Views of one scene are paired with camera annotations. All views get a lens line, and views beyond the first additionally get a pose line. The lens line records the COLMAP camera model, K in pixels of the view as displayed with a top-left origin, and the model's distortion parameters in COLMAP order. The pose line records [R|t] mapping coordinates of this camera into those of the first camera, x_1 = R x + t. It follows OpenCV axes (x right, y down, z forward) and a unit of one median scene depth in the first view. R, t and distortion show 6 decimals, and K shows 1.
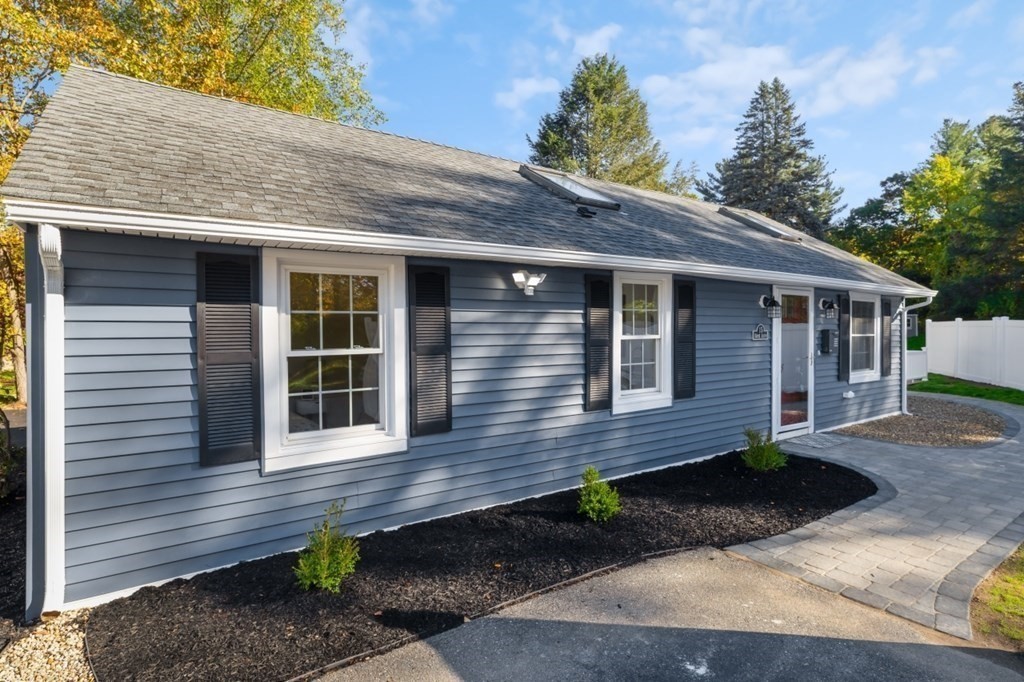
lens RADIAL K [[513.0, 0, 493.5], [0, 513.0, 334.8], [0, 0, 1]] dist [-0.006477, -0.000944]
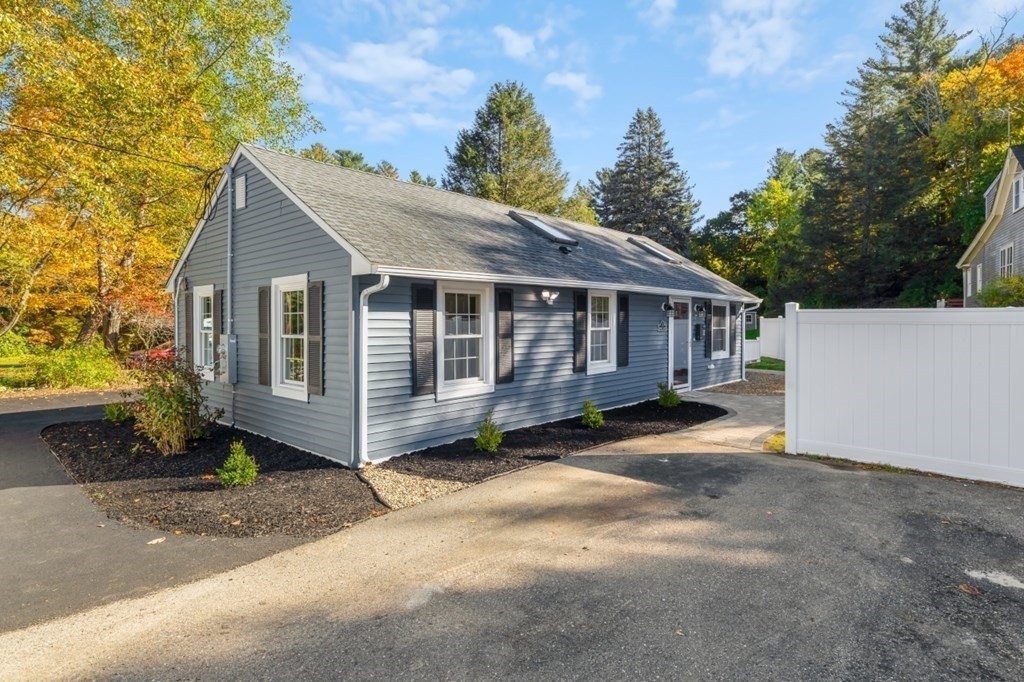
lens RADIAL K [[534.8, 0, 475.1], [0, 534.8, 326.2], [0, 0, 1]] dist [-0.007993, -0.001179]
pose [[0.979463, 0.002227, 0.201612, -0.296806], [-0.001447, 0.999991, -0.004018, 0.002529], [-0.201619, 0.003643, 0.979457, -0.394308]]
